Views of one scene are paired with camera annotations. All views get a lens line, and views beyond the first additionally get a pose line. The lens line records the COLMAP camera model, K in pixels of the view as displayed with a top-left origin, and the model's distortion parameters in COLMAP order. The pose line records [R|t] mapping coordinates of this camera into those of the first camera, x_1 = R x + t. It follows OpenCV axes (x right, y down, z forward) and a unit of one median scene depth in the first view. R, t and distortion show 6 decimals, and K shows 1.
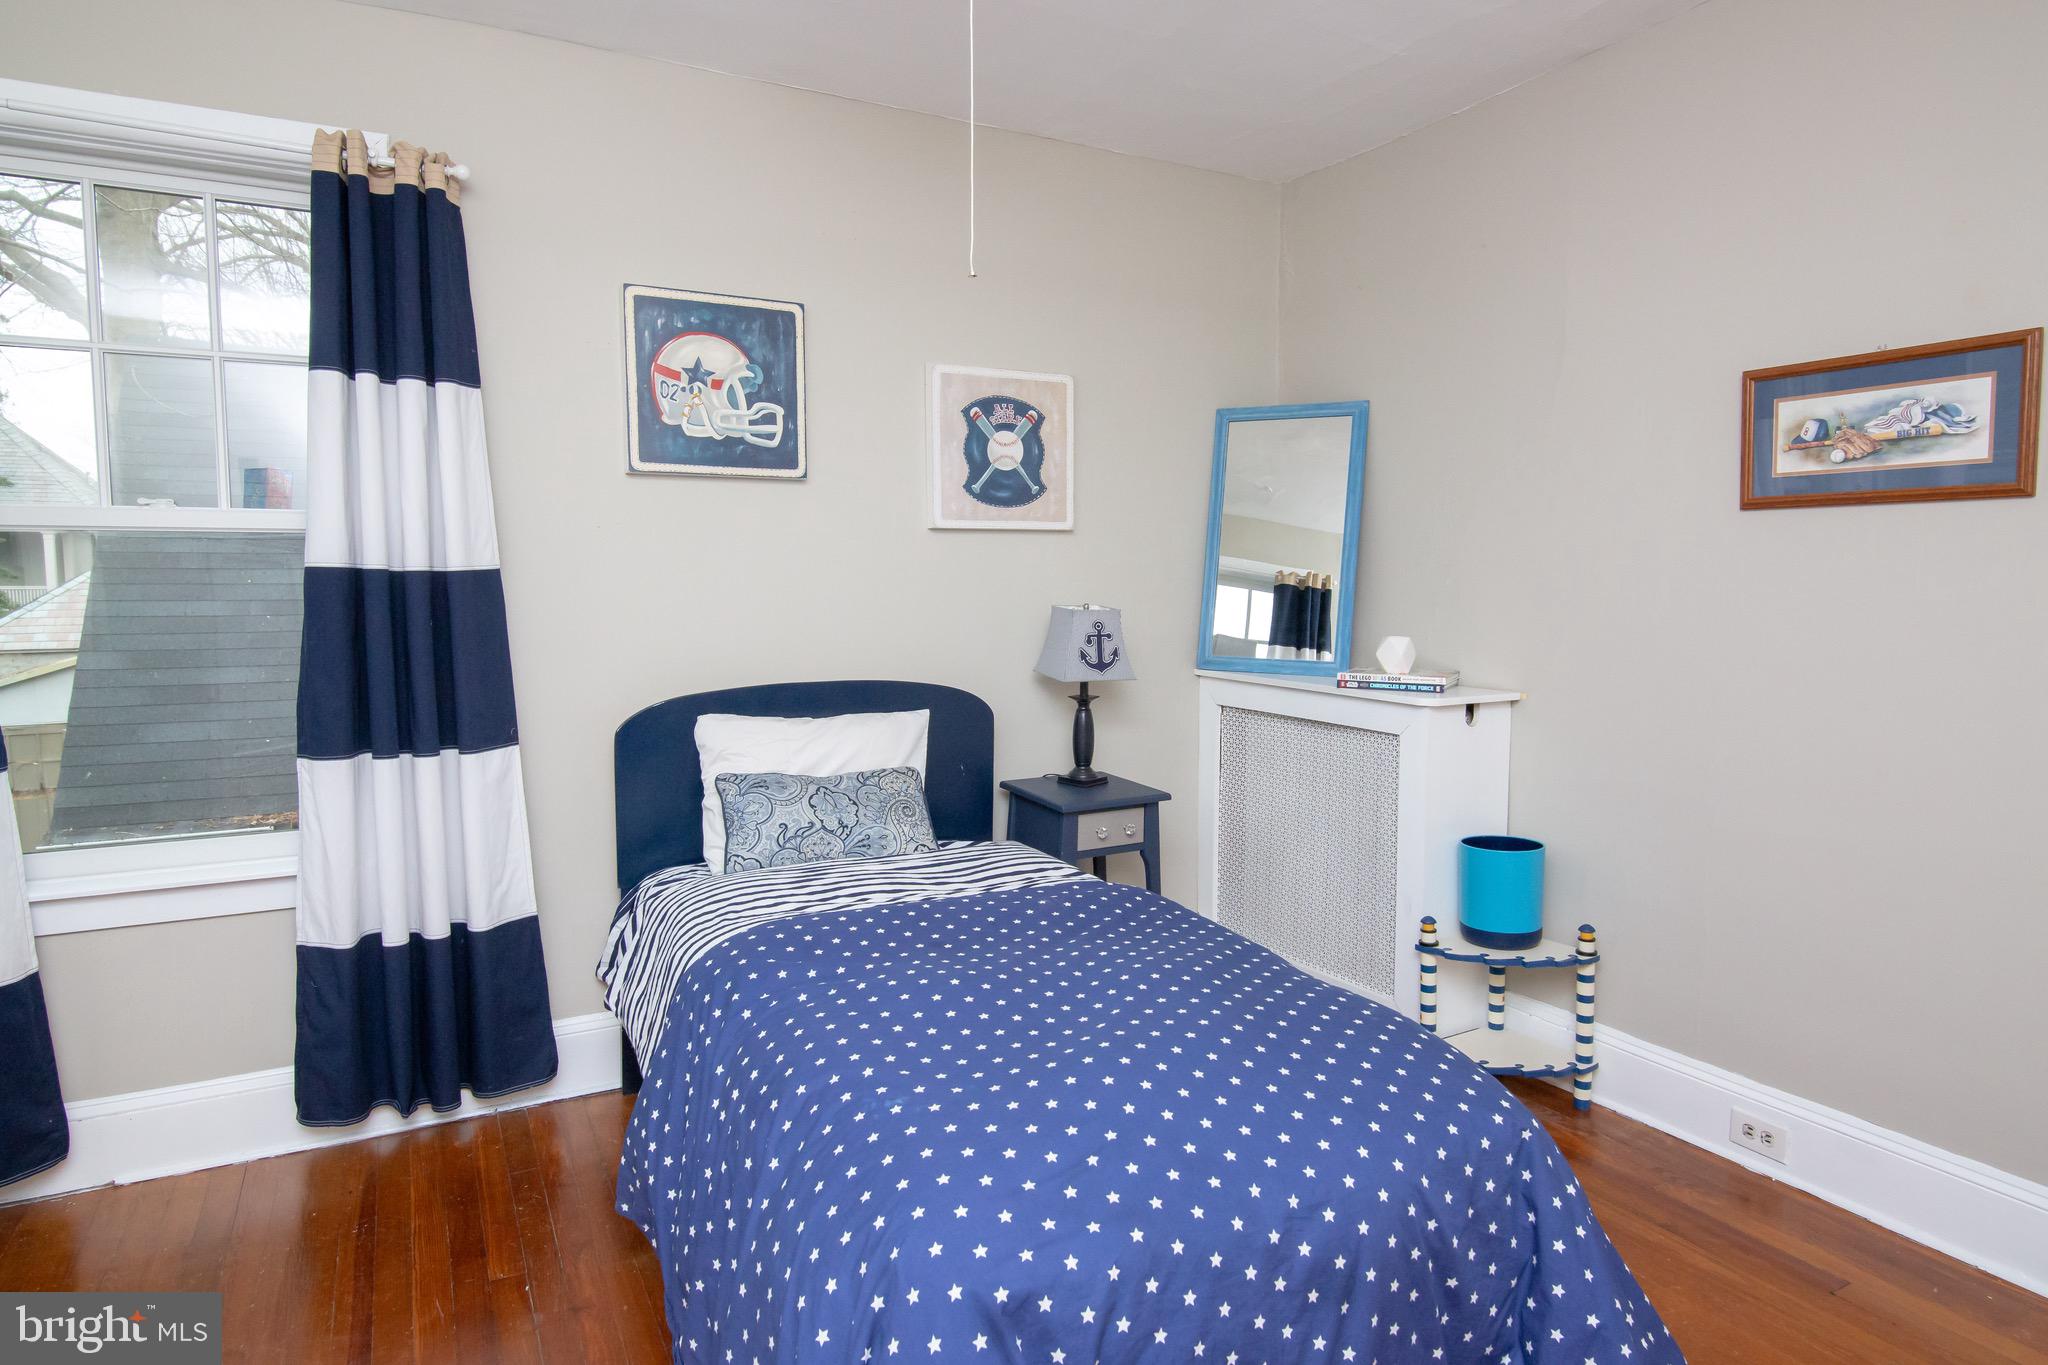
lens RADIAL K [[1250.8, 0, 1024.0], [0, 1250.8, 682.5], [0, 0, 1]] dist [-0.001205, 0.000781]
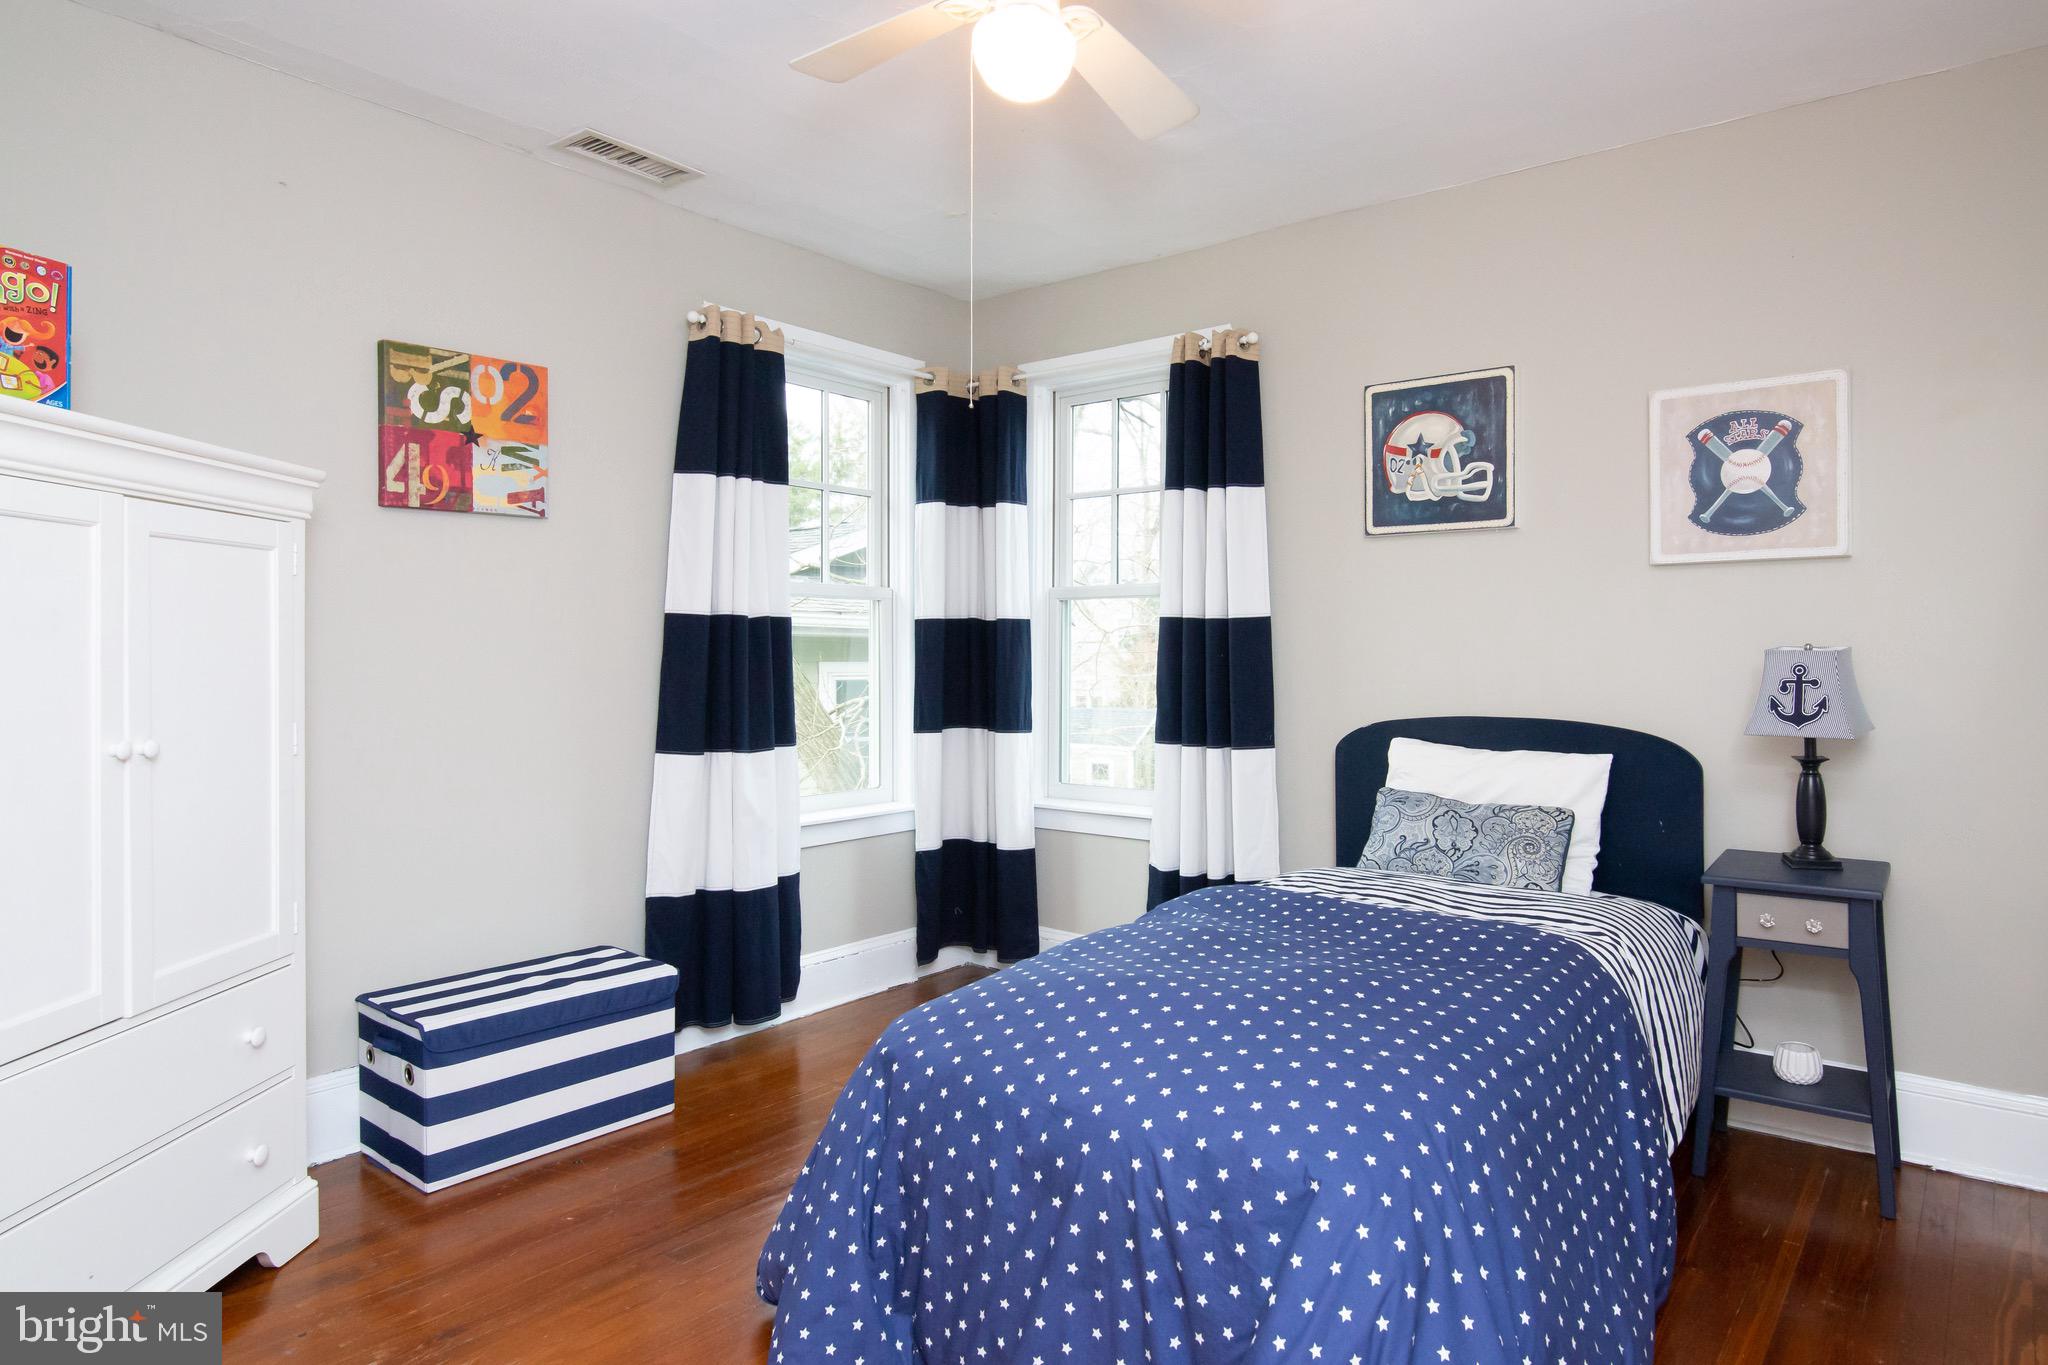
lens RADIAL K [[1186.9, 0, 1026.8], [0, 1186.9, 655.7], [0, 0, 1]] dist [0.000162, 0.000329]
pose [[0.382793, 0.005292, -0.923819, 0.609080], [-0.078453, 0.996558, -0.026799, 0.006252], [0.920497, 0.082735, 0.381890, 0.245501]]
